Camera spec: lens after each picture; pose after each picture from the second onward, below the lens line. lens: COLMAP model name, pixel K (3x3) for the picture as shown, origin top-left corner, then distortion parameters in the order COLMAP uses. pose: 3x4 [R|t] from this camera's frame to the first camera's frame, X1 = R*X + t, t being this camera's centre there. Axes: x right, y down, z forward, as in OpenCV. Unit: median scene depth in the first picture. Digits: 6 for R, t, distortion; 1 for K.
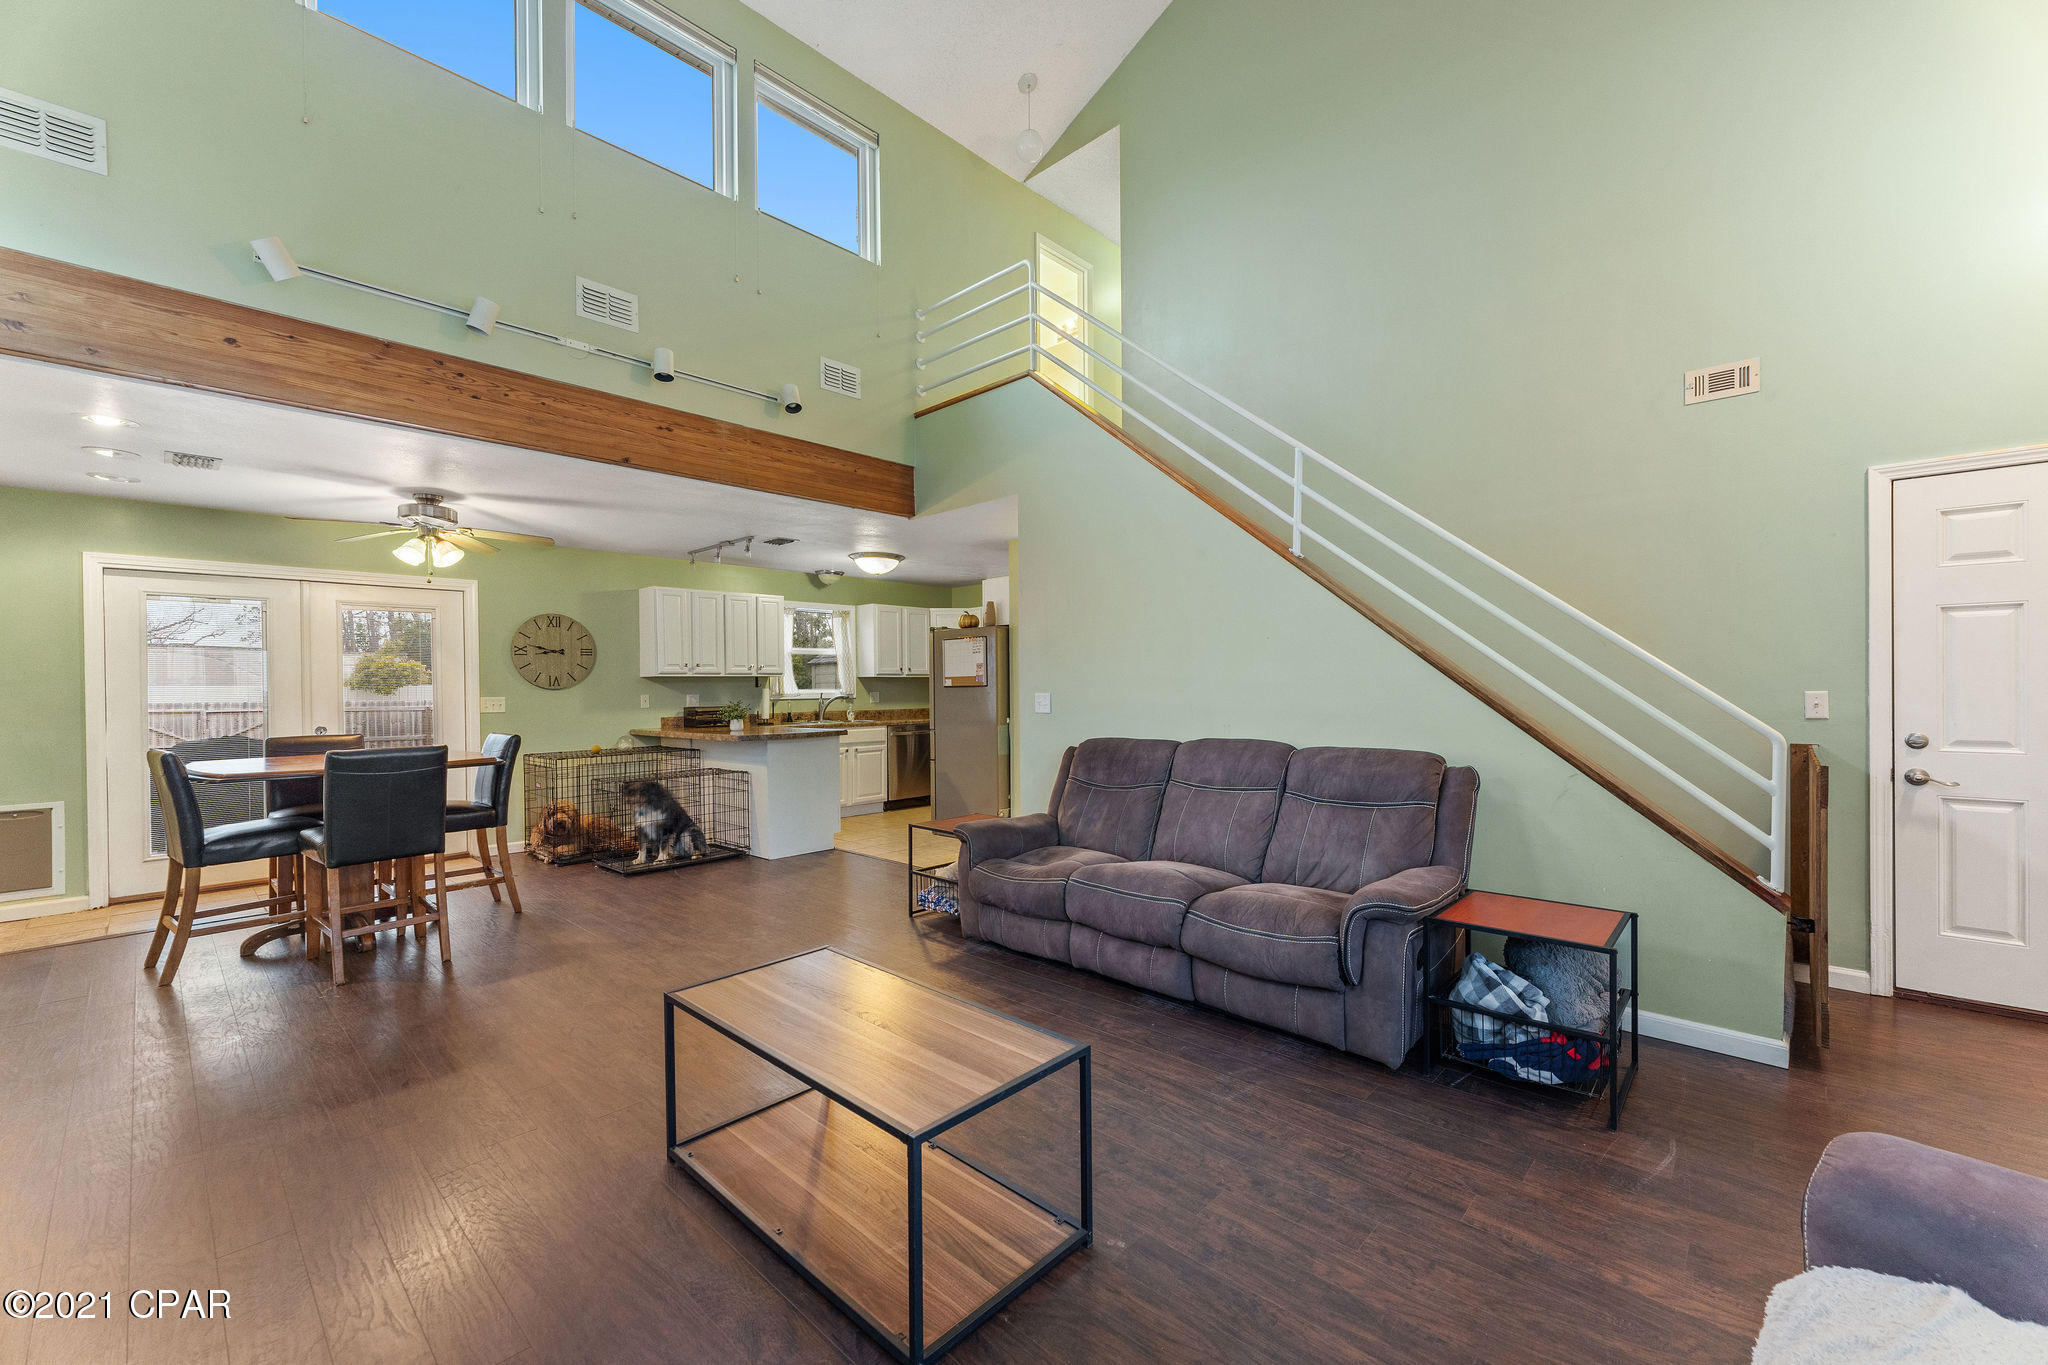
lens RADIAL K [[828.1, 0, 1024.0], [0, 828.1, 682.5], [0, 0, 1]] dist [0.014814, -0.000045]
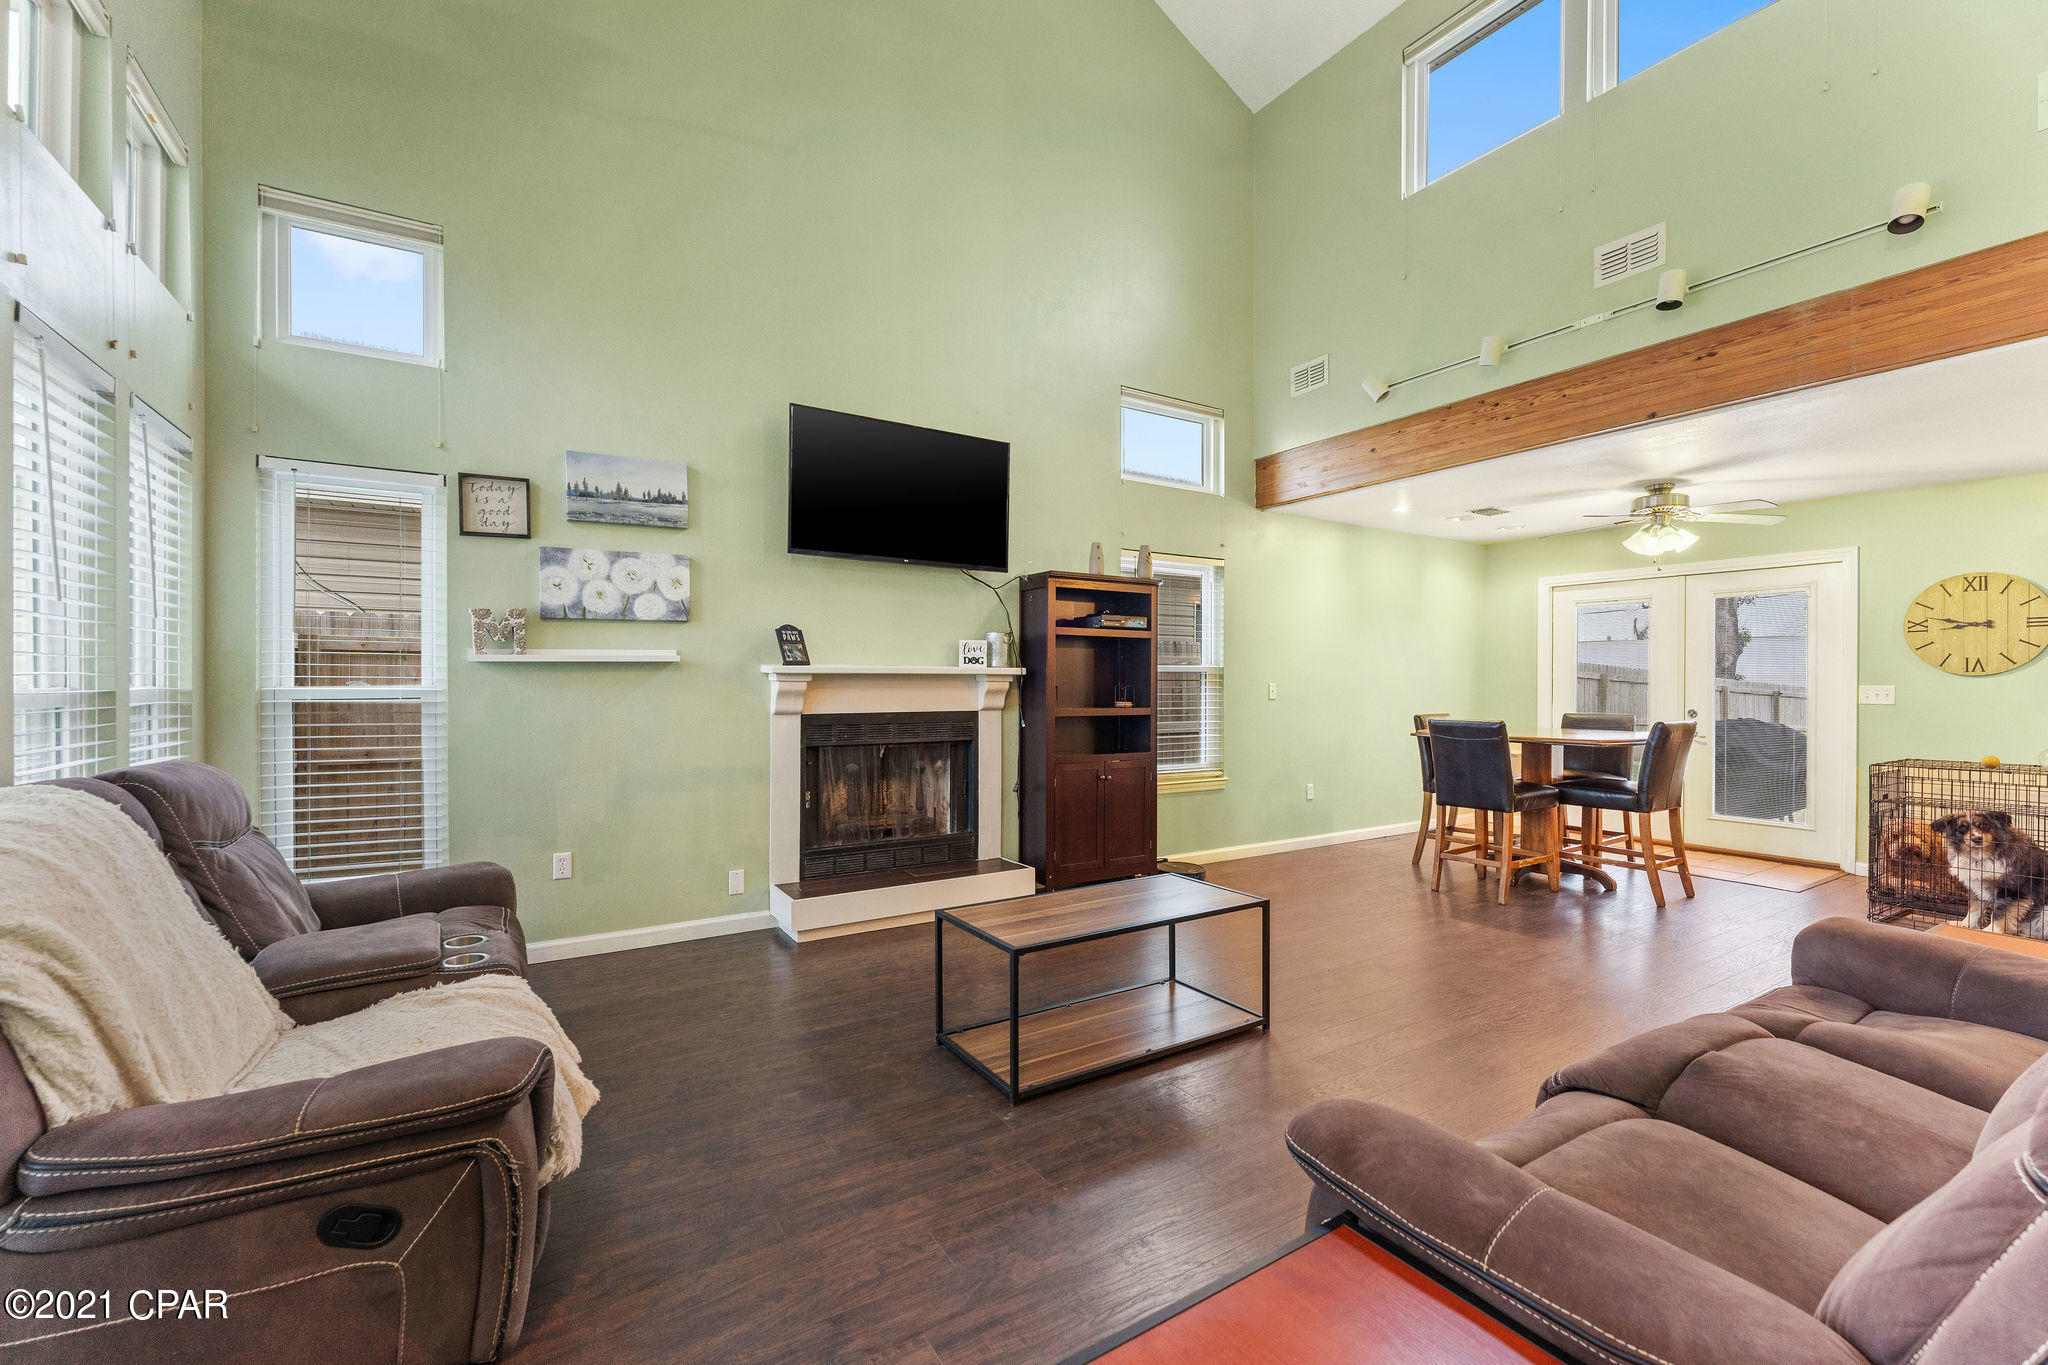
lens RADIAL K [[847.7, 0, 1025.5], [0, 847.7, 685.9], [0, 0, 1]] dist [-0.003581, 0.000124]
pose [[-0.253568, 0.014315, -0.967212, 0.354238], [0.002163, 0.999896, 0.014232, 0.004399], [0.967315, 0.001517, -0.253573, 0.362962]]
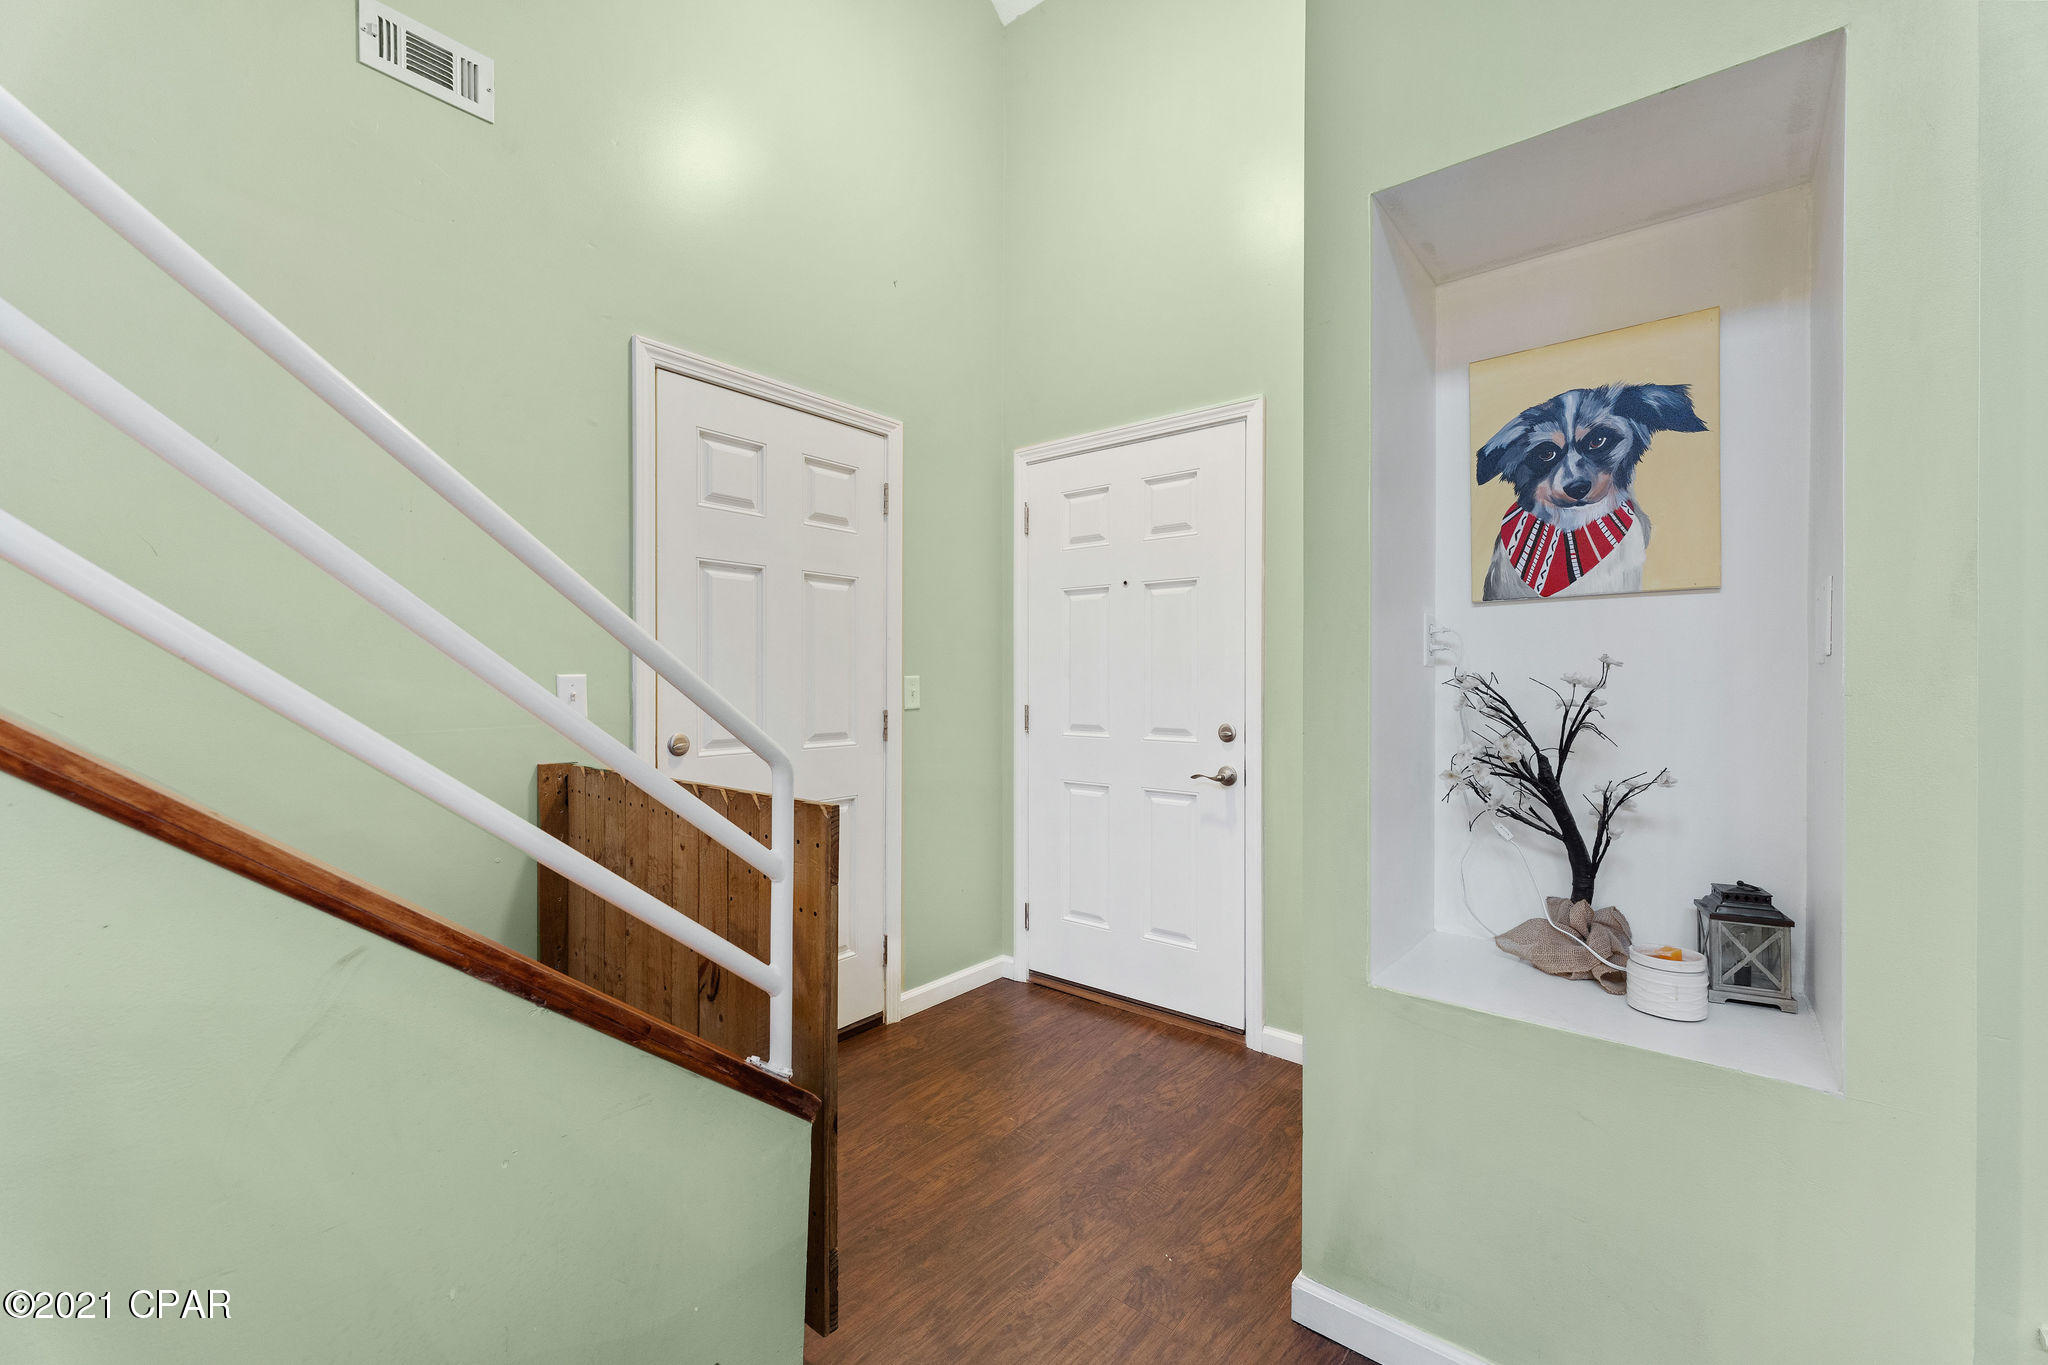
lens RADIAL K [[817.6, 0, 1026.6], [0, 817.6, 687.5], [0, 0, 1]] dist [0.000357, -0.000191]
pose [[-0.070719, -0.001097, 0.997496, 0.164238], [-0.003385, 0.999994, 0.000860, 0.009357], [-0.997491, -0.003316, -0.070723, 0.353169]]
